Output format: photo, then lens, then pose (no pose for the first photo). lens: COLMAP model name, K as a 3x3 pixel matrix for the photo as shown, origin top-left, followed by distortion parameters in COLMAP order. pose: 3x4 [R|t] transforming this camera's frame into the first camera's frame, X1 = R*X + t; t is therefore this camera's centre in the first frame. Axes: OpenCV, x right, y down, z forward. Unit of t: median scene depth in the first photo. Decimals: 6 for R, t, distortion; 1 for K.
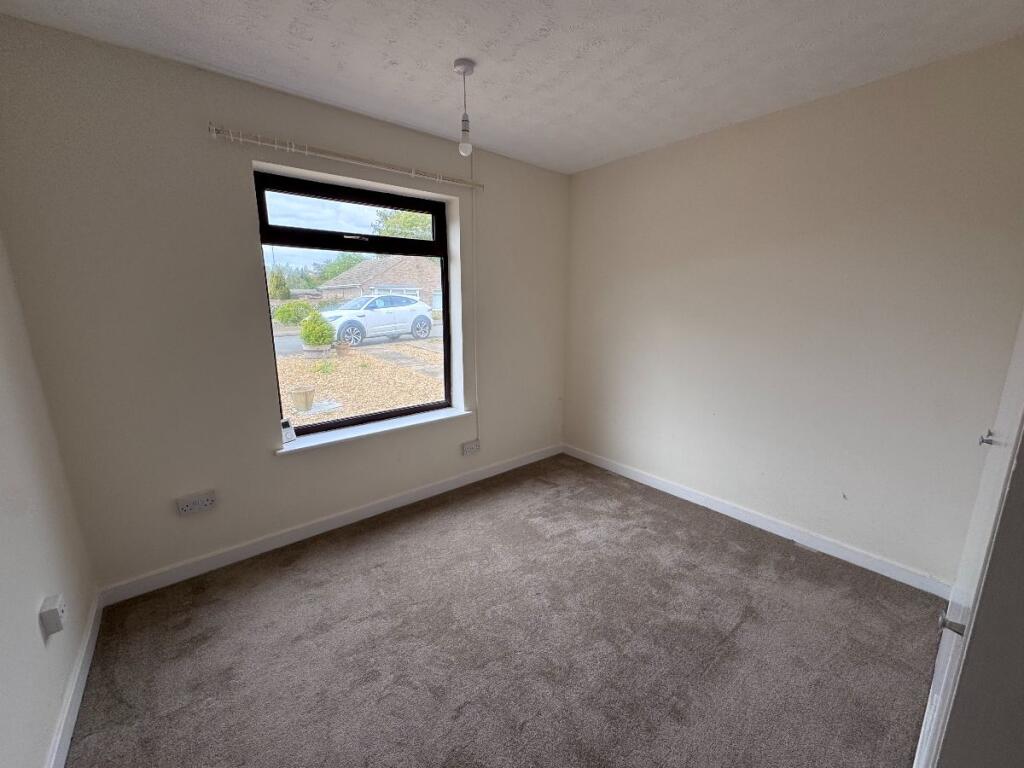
lens RADIAL K [[409.7, 0, 512.0], [0, 409.7, 384.0], [0, 0, 1]] dist [-0.000079, -0.000003]
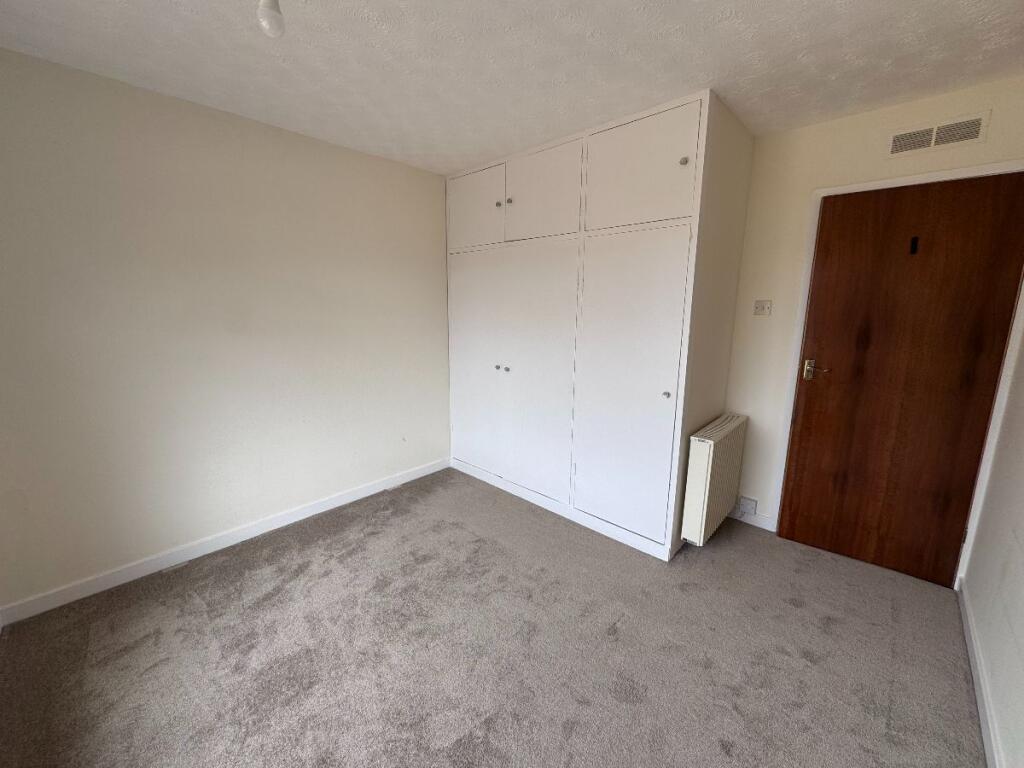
lens RADIAL K [[409.7, 0, 512.0], [0, 409.7, 384.0], [0, 0, 1]] dist [-0.000079, -0.000003]
pose [[-0.125056, -0.189506, 0.973883, -0.525225], [0.196841, 0.957337, 0.211563, -0.125084], [-0.972427, 0.218158, -0.082418, 0.590711]]
